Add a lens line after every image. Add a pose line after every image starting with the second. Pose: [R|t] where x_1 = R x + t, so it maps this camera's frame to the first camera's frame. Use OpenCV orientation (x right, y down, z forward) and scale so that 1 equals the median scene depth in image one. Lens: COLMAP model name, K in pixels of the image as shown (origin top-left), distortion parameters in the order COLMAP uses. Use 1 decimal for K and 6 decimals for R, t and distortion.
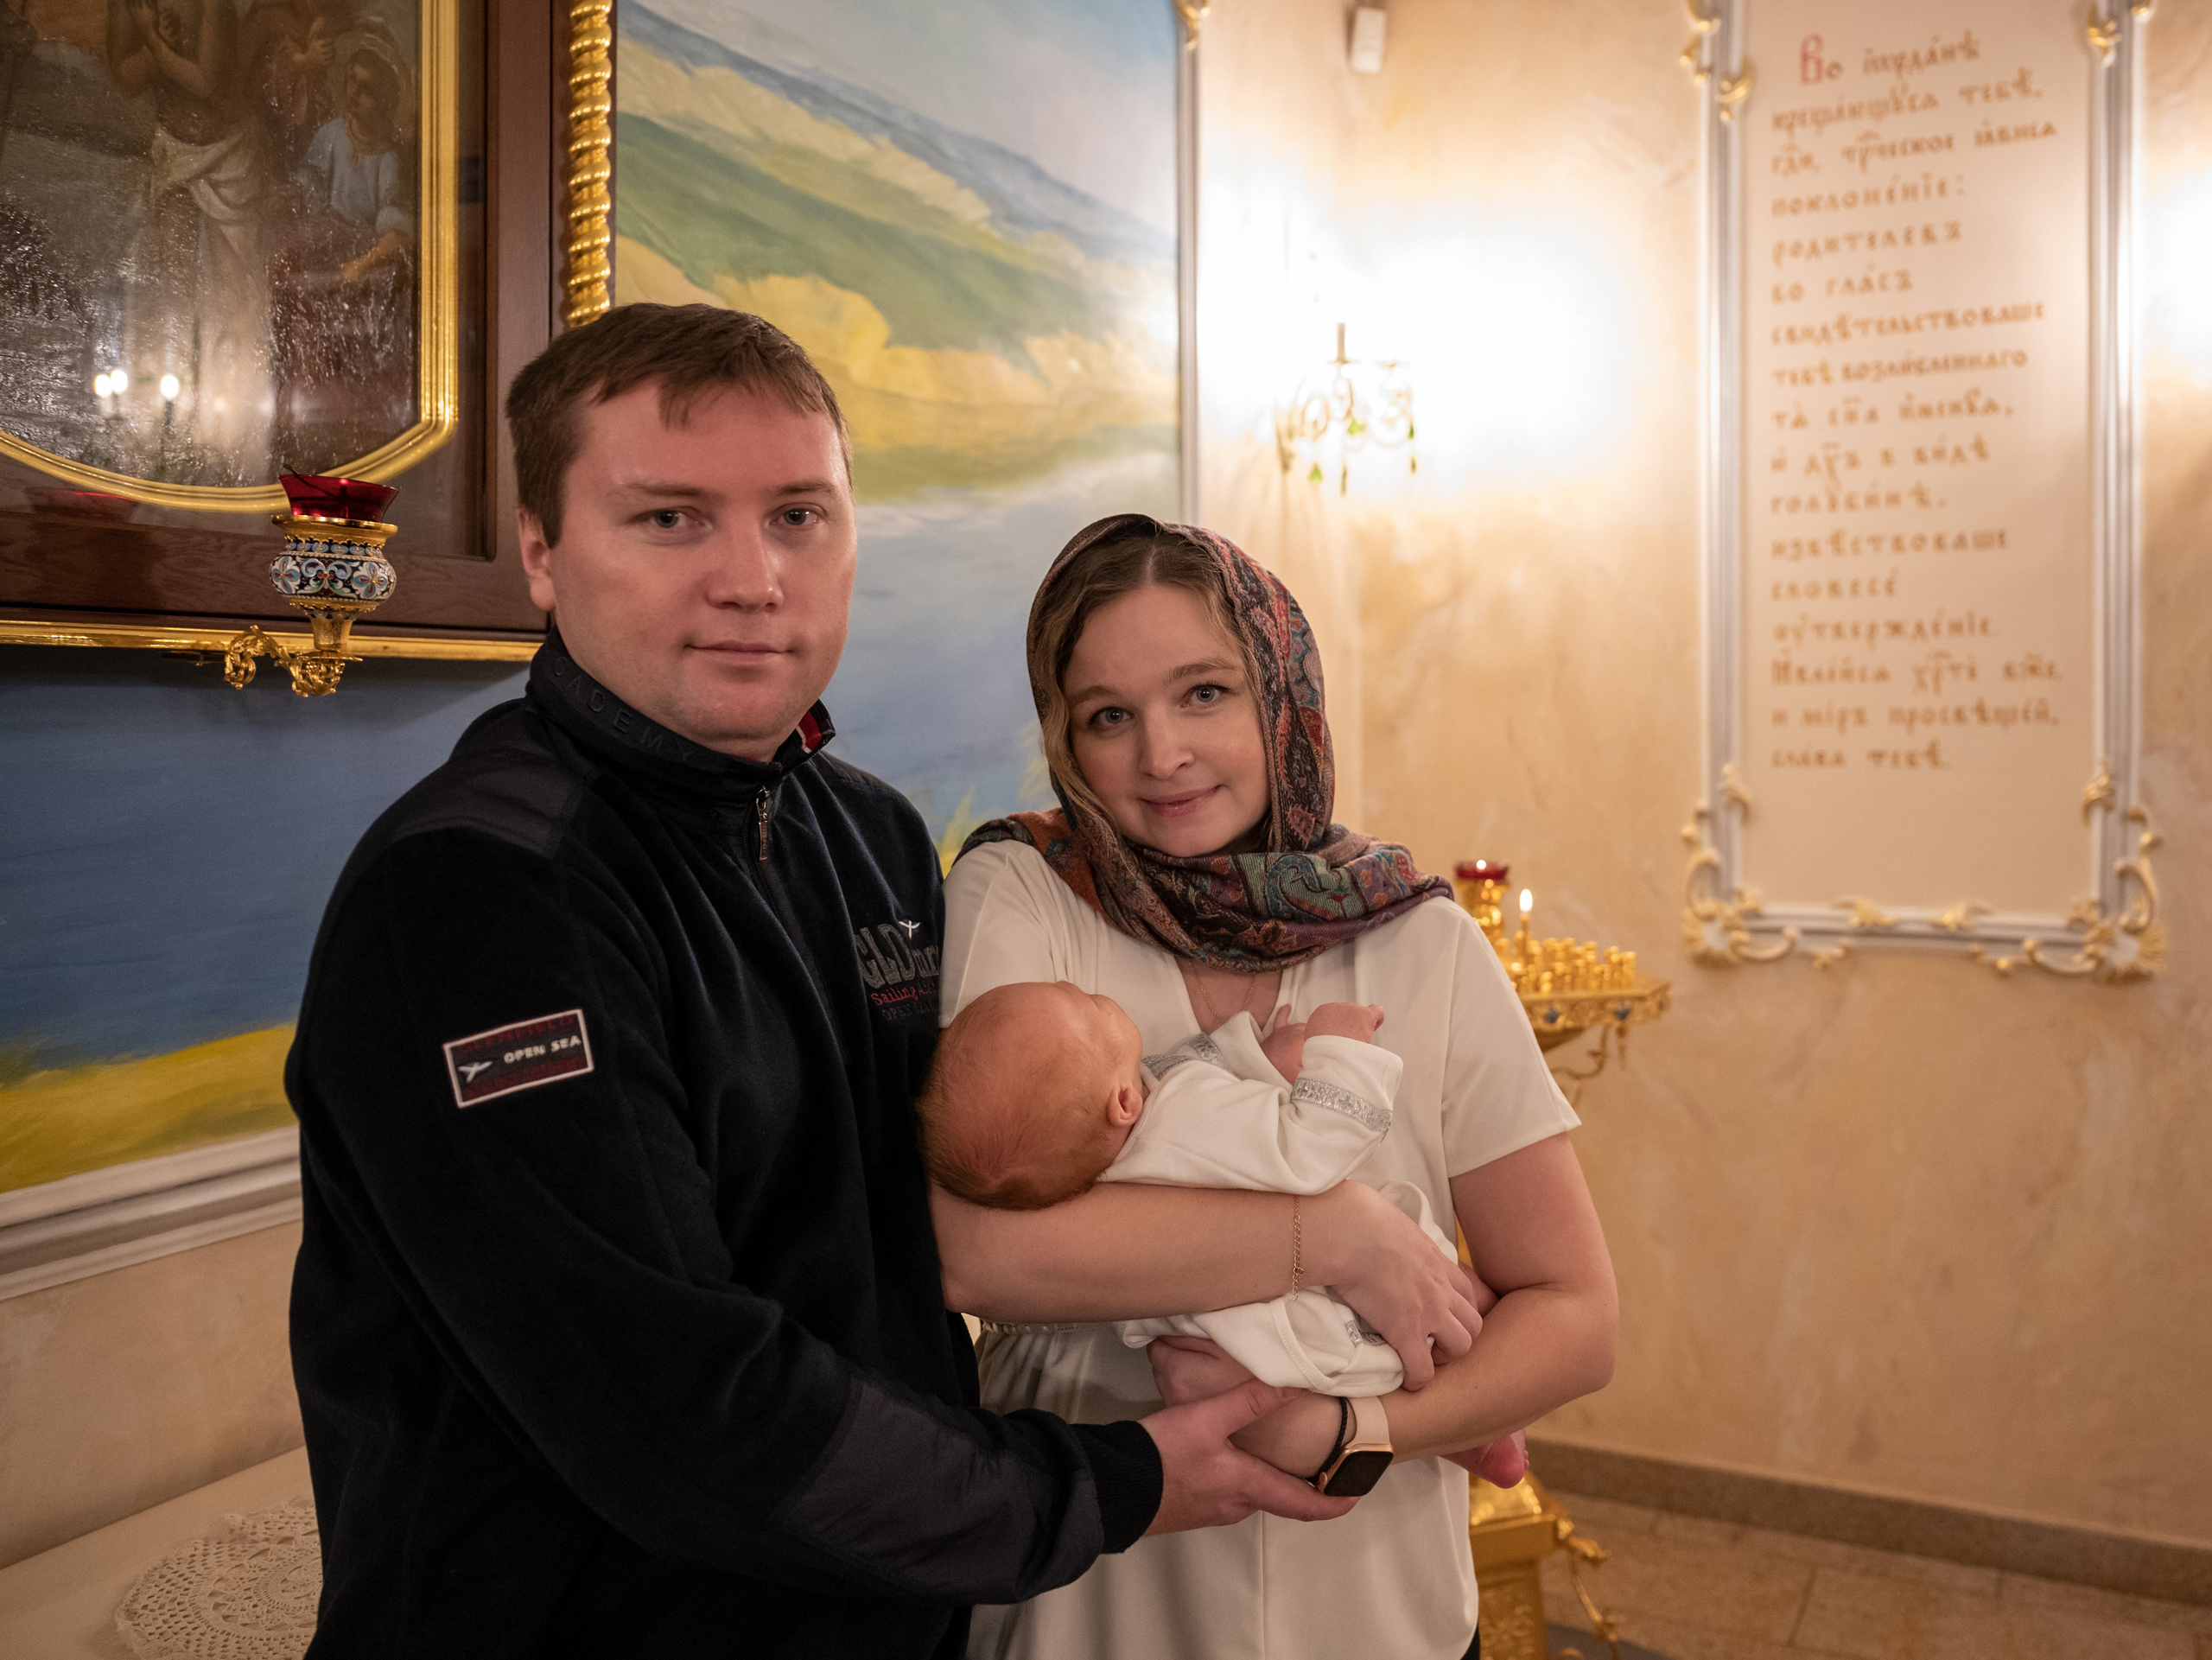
lens RADIAL K [[1750.5, 0, 1286.2], [0, 1750.5, 767.2], [0, 0, 1]] dist [0.001742, 0.001139]
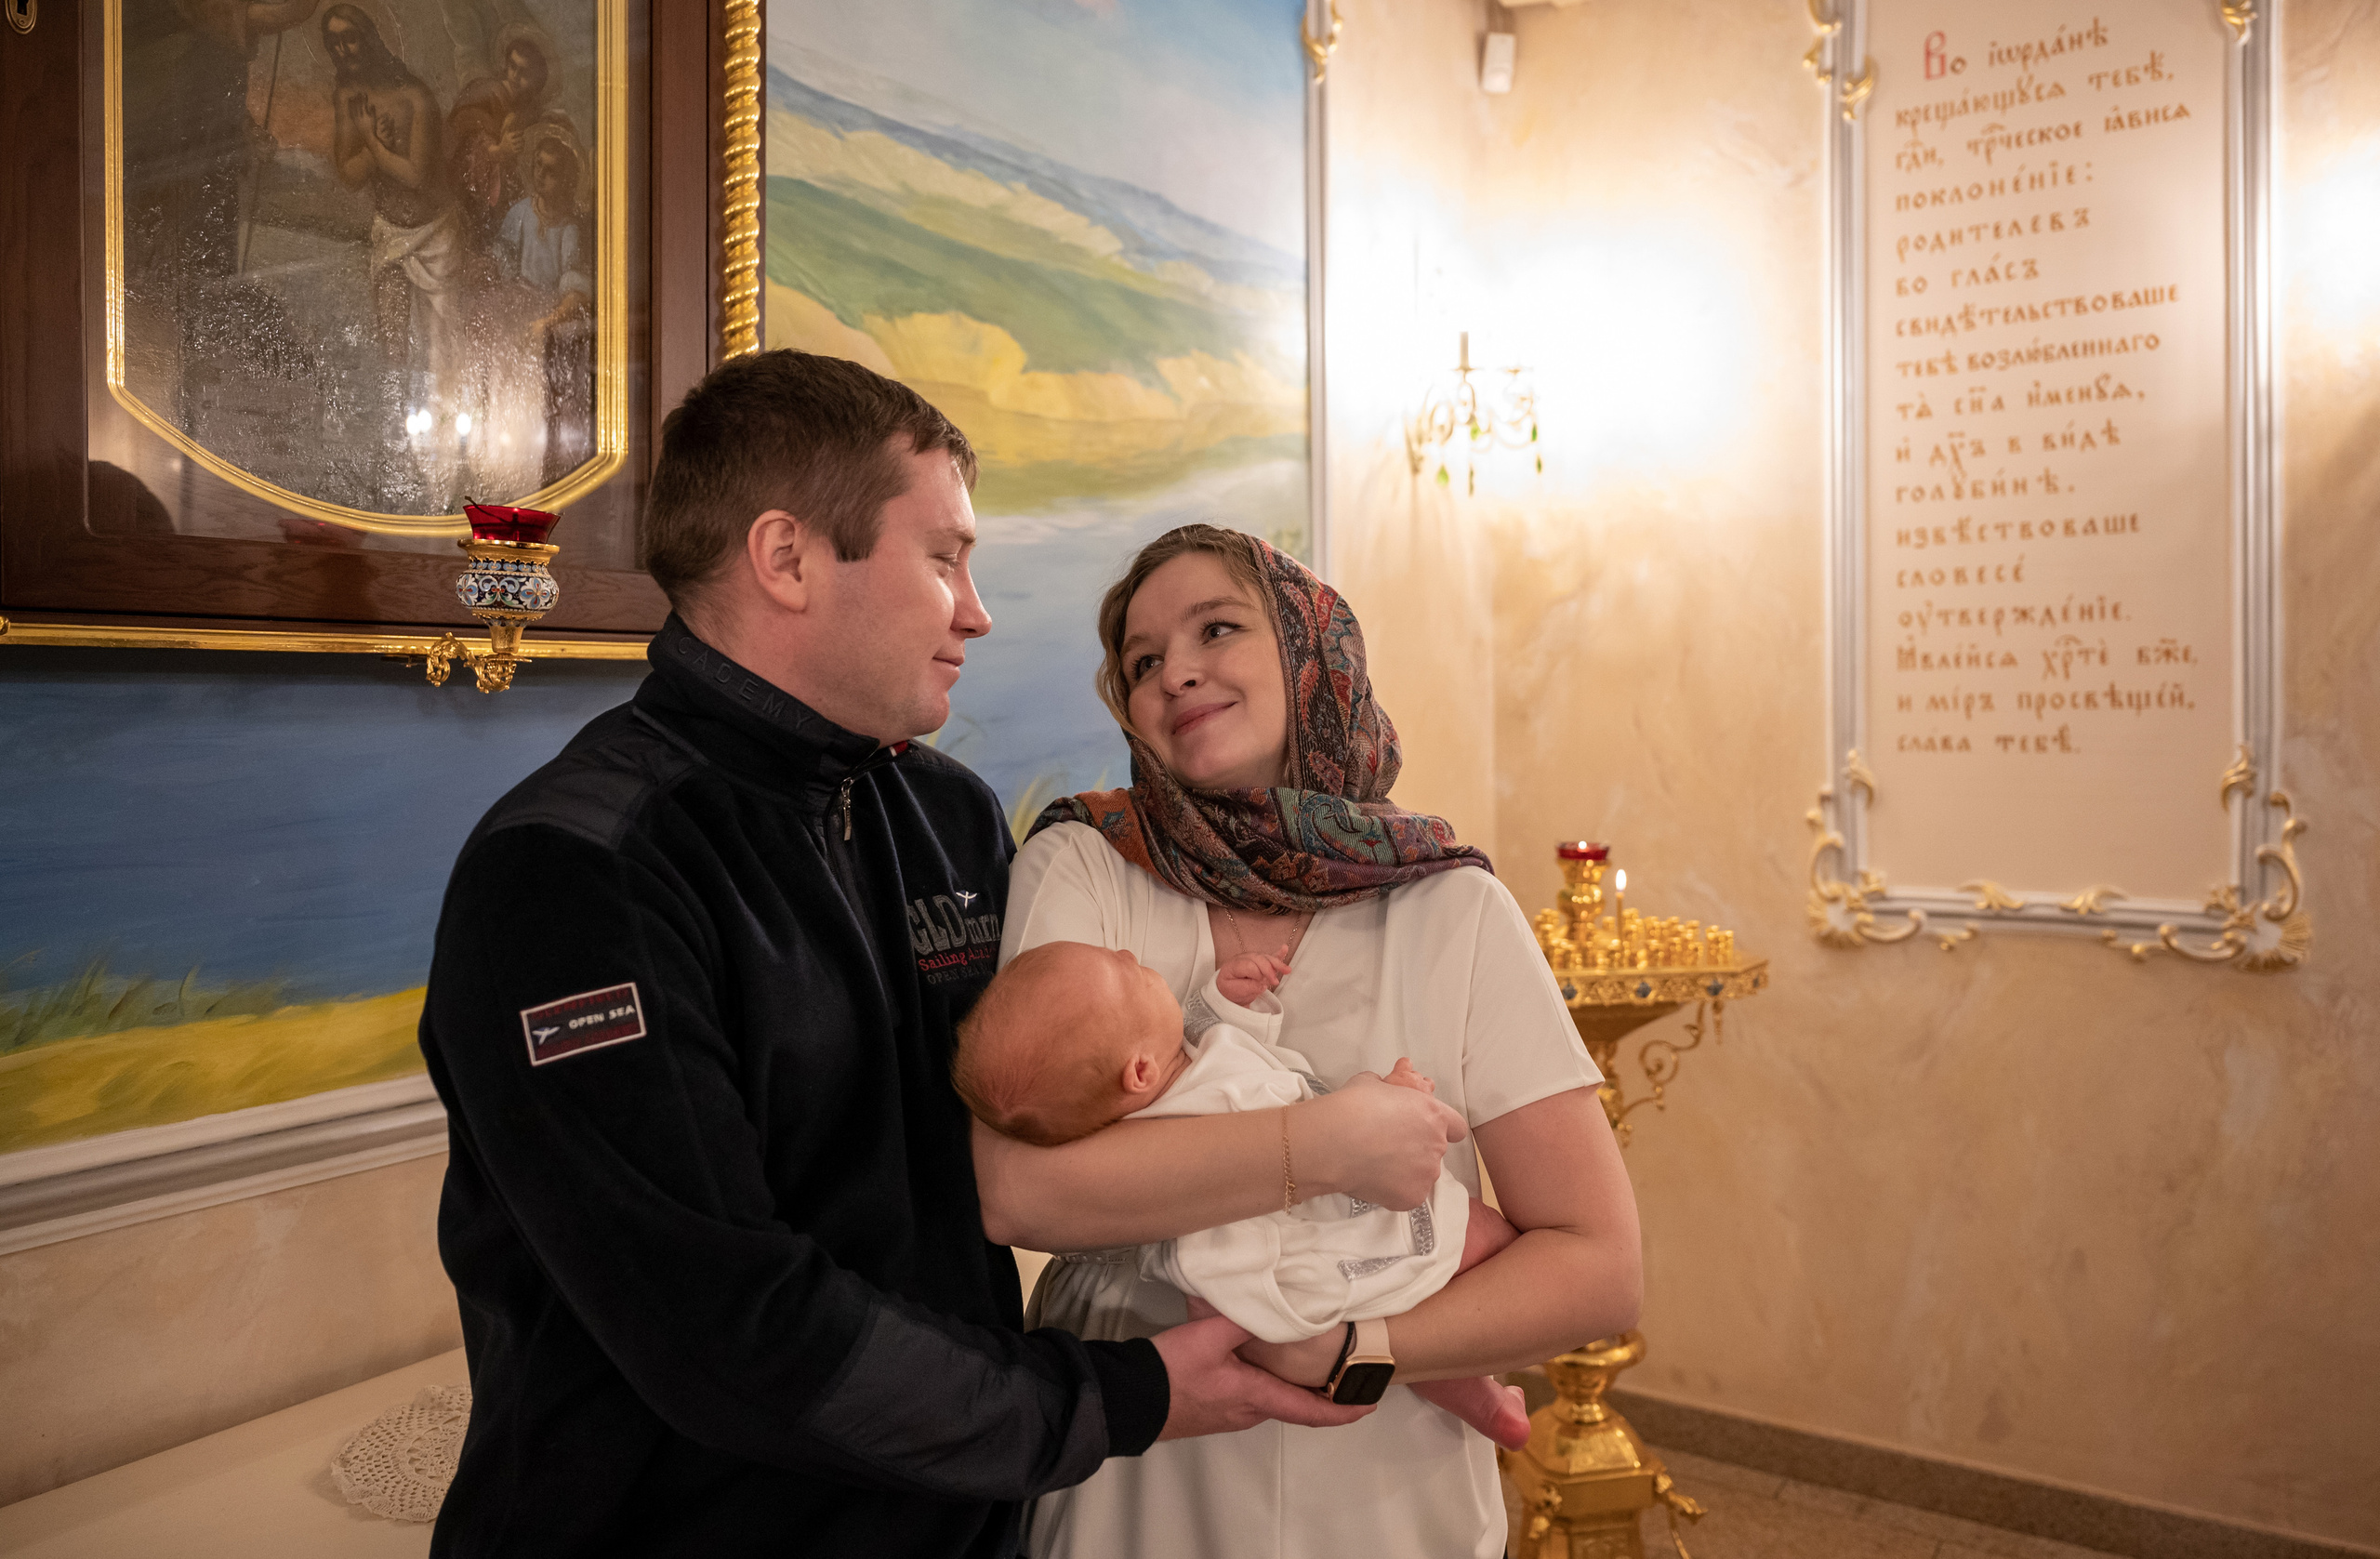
lens RADIAL K [[1657.4, 0, 1229.7], [0, 1657.4, 746.1], [0, 0, 1]] dist [0.002400, 0.000854]
pose [[0.988881, -0.001282, -0.148704, 0.039971], [0.000678, 0.999991, -0.004113, 0.000226], [0.148708, 0.003966, 0.988873, -0.011056]]
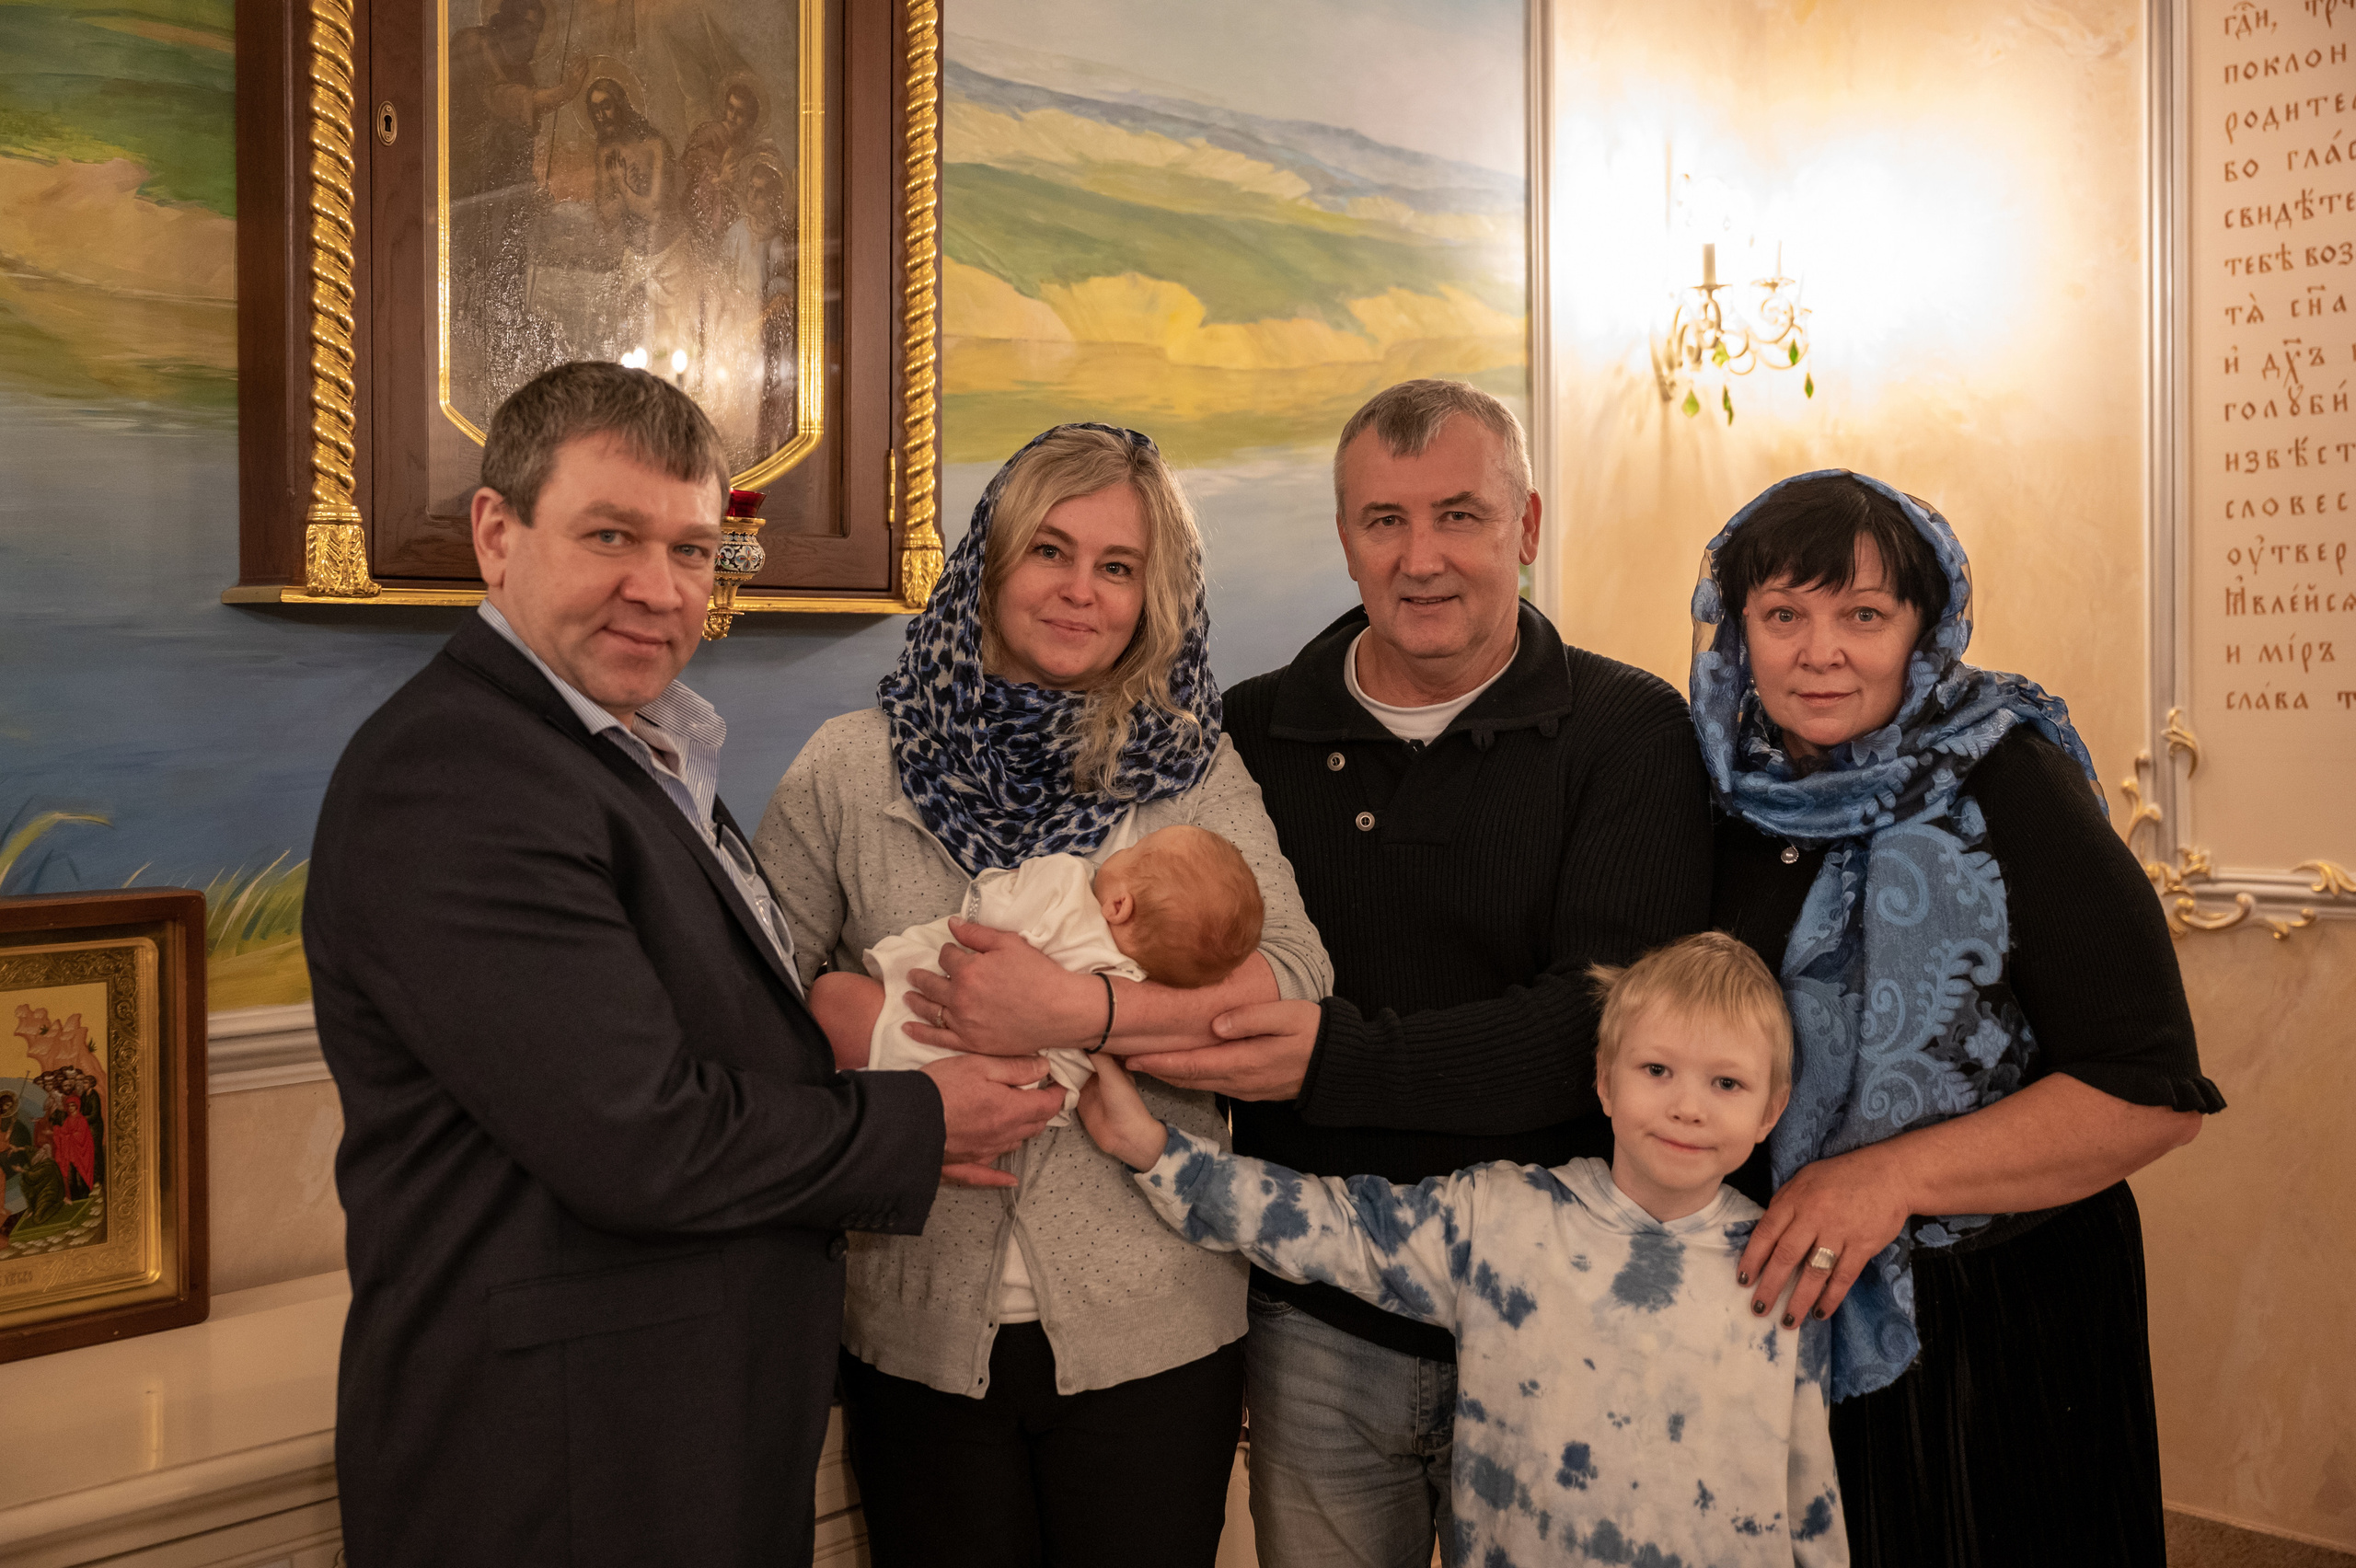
lens RADIAL K [[2142.9, 0, 1185.1], [0, 2142.9, 737.6], [0, 0, 1]] dist [0.003908, -0.003040]
pose [[0.940478, 0.004345, -0.339826, 0.163273], [-0.002834, 0.999984, 0.004941, 0.012021], [0.339842, -0.003684, 0.940475, -0.210498]]
